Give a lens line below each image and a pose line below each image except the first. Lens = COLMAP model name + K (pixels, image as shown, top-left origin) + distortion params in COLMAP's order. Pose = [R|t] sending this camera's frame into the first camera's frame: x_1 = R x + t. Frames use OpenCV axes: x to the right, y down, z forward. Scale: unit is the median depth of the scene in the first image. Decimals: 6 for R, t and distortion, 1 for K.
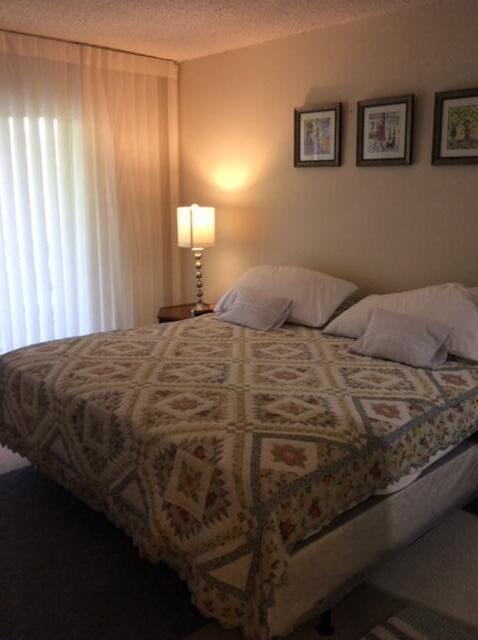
lens RADIAL K [[584.3, 0, 239.0], [0, 584.3, 320.0], [0, 0, 1]] dist [0.105525, -0.200218]
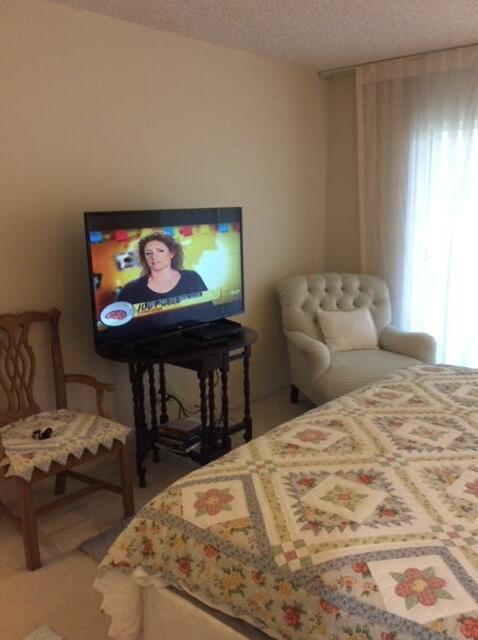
lens RADIAL K [[584.3, 0, 239.0], [0, 584.3, 320.0], [0, 0, 1]] dist [0.105525, -0.200218]
pose [[0.127764, 0.189241, -0.973583, 0.807393], [-0.211727, 0.964204, 0.159633, -0.166240], [0.968942, 0.185739, 0.163258, 0.746177]]
